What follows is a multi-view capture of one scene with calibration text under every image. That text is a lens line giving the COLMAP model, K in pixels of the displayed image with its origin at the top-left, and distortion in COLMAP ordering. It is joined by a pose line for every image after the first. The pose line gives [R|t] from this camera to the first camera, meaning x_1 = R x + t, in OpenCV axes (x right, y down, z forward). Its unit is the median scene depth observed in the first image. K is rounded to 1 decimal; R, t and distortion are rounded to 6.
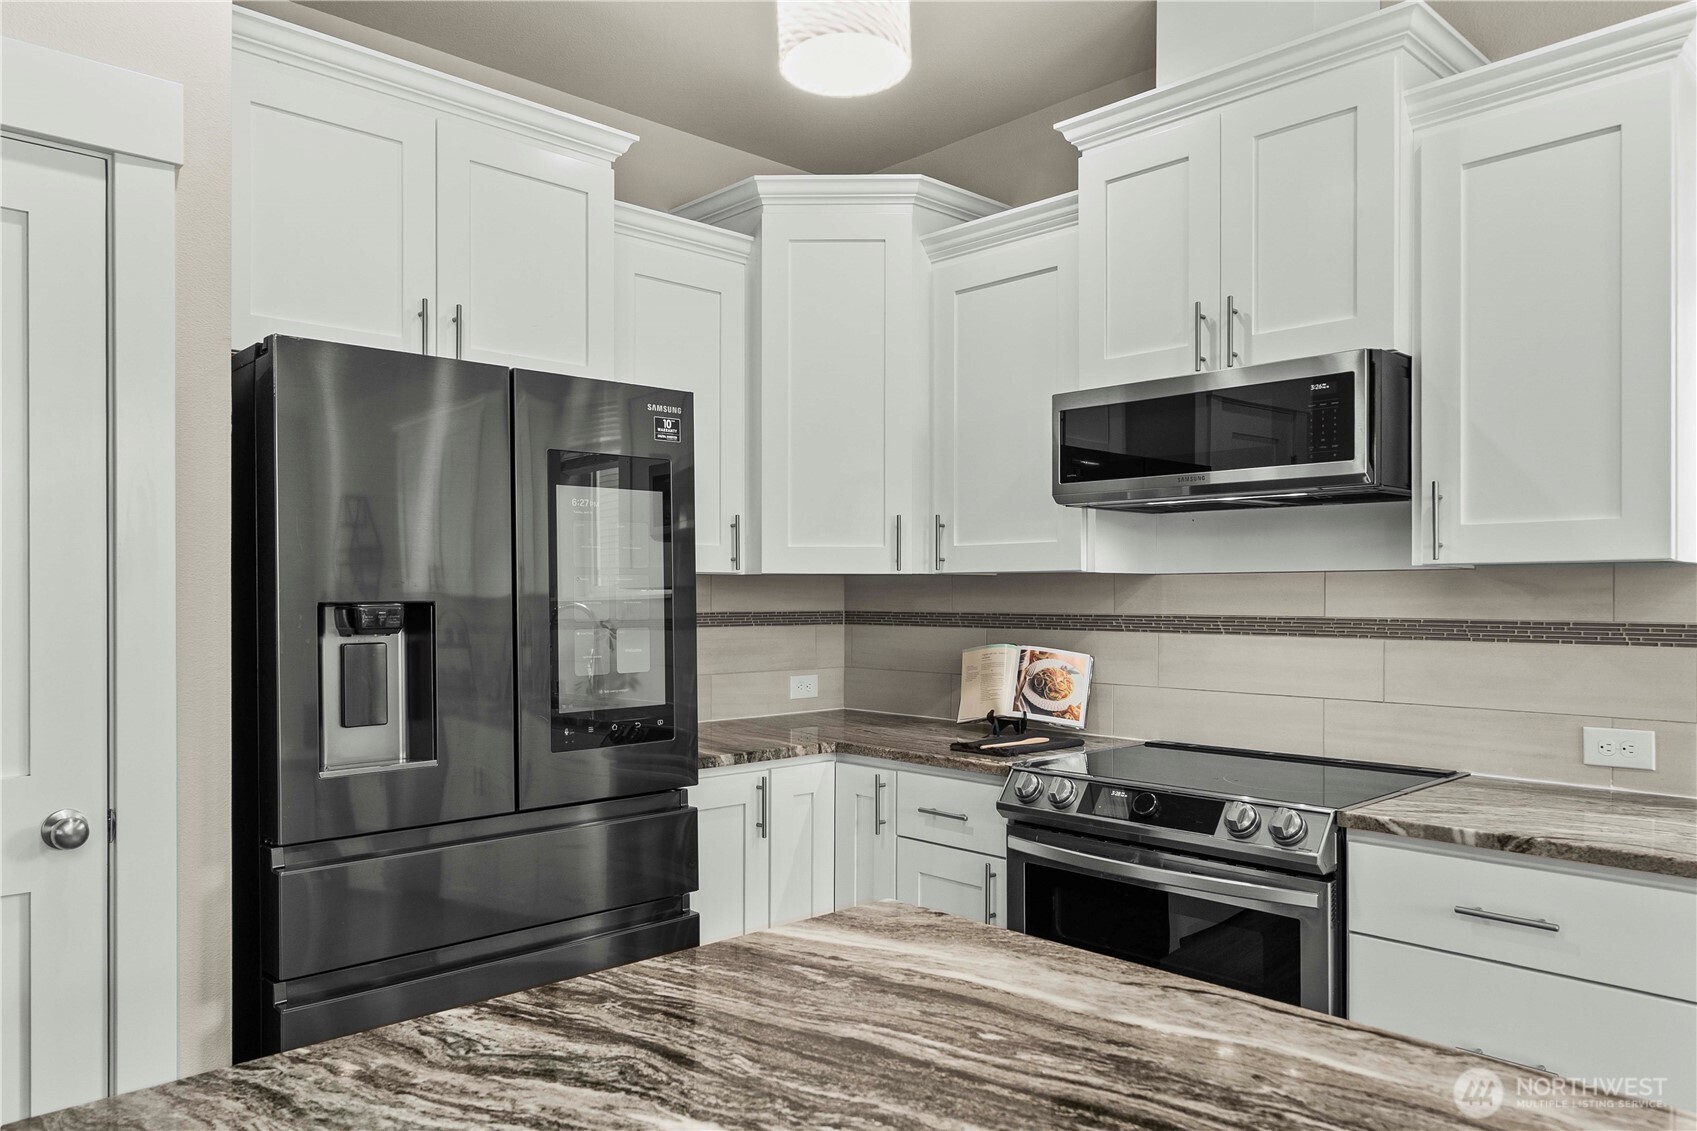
lens RADIAL K [[1167.7, 0, 844.5], [0, 1167.7, 598.1], [0, 0, 1]] dist [-0.000062, 0.000128]
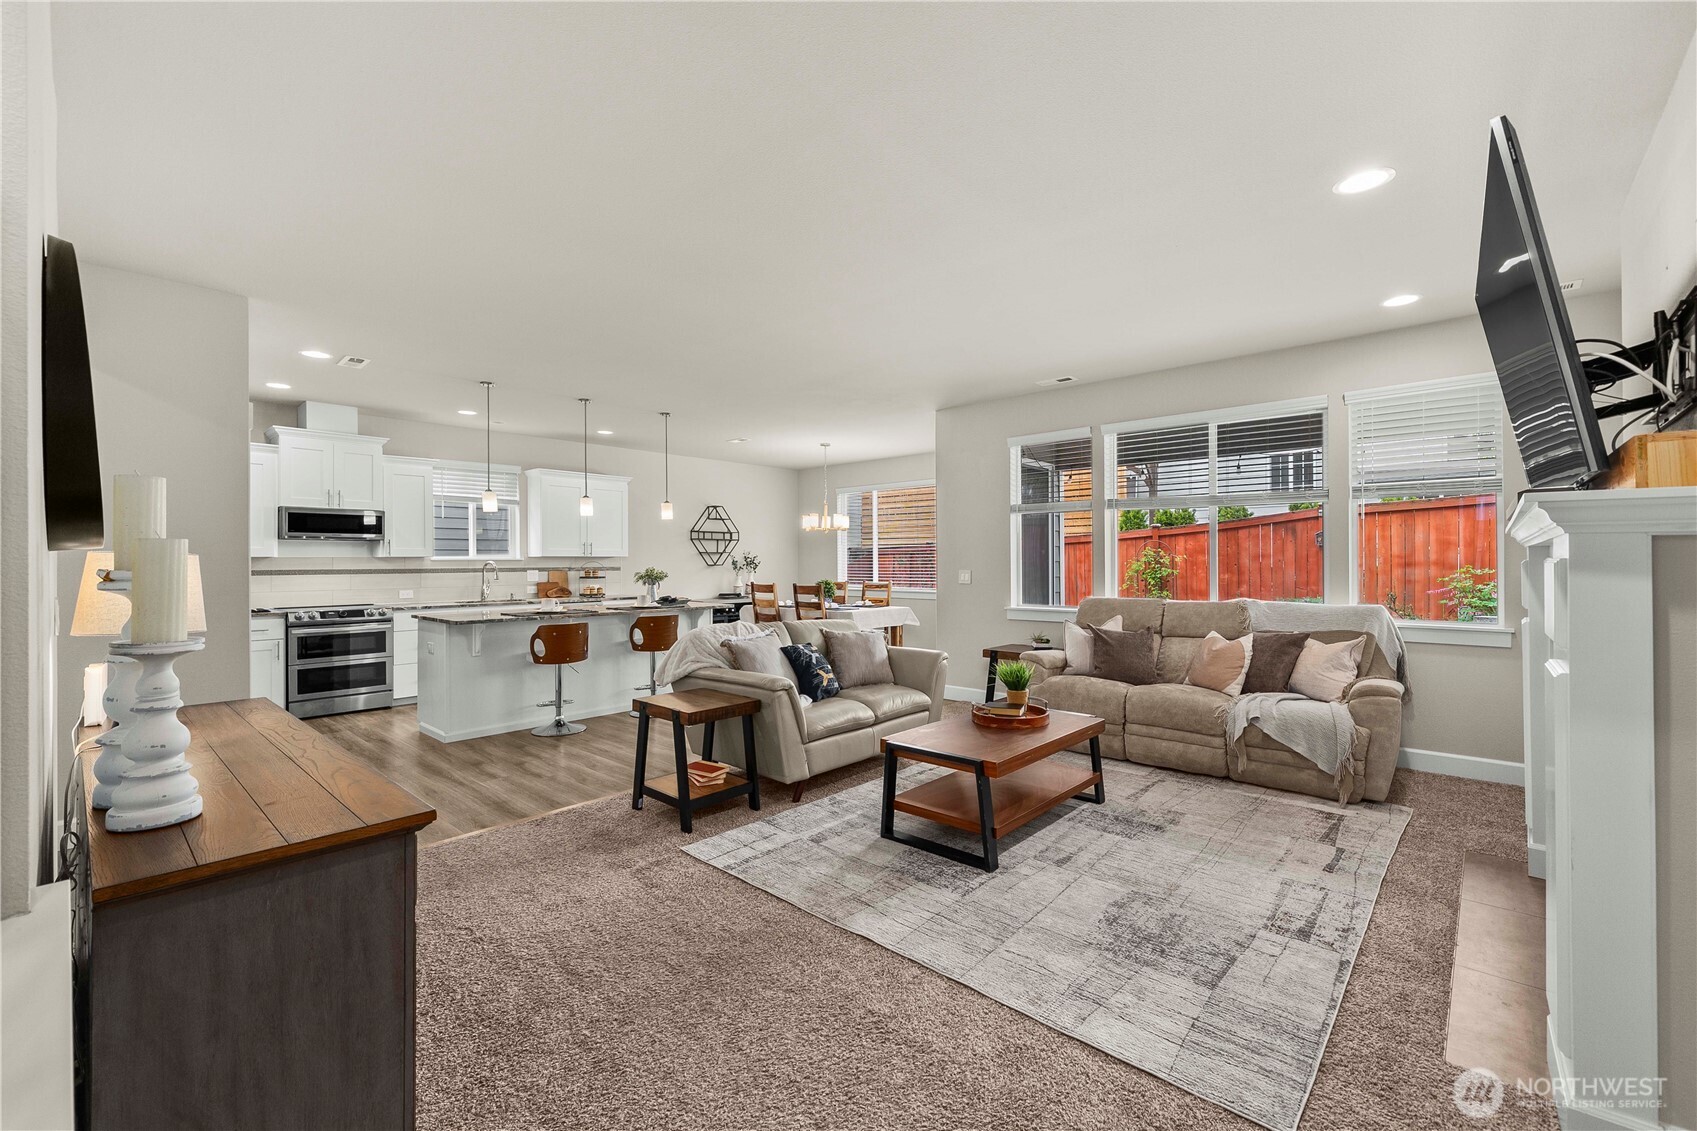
lens RADIAL K [[714.9, 0, 843.4], [0, 714.9, 559.0], [0, 0, 1]] dist [-0.000088, 0.000006]
pose [[-0.069910, 0.002336, 0.997551, -2.085366], [0.006231, 0.999979, -0.001905, -0.002612], [-0.997534, 0.006083, -0.069924, -0.527832]]
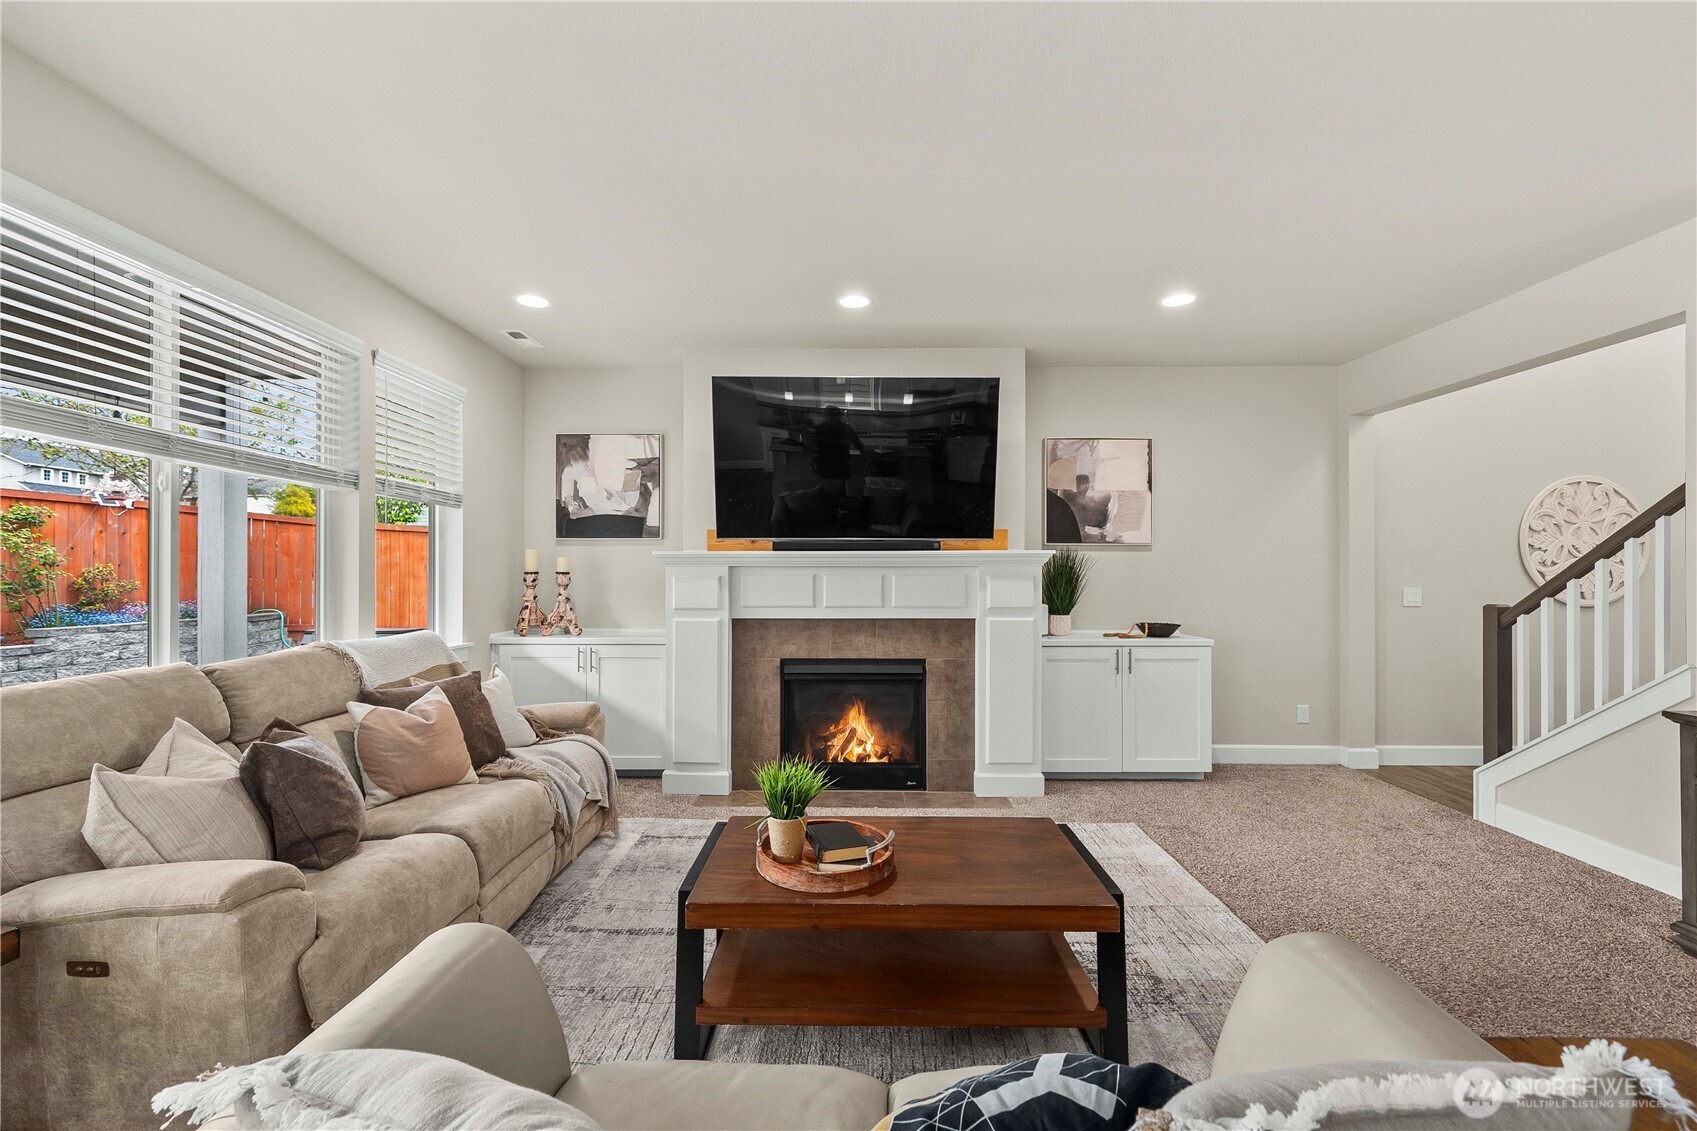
lens RADIAL K [[679.0, 0, 851.1], [0, 679.0, 573.8], [0, 0, 1]] dist [-0.000181, -0.000043]
pose [[-0.699777, -0.002038, -0.714358, -0.227733], [-0.003030, 0.999995, 0.000115, -0.001986], [0.714355, 0.002245, -0.699780, -0.411993]]
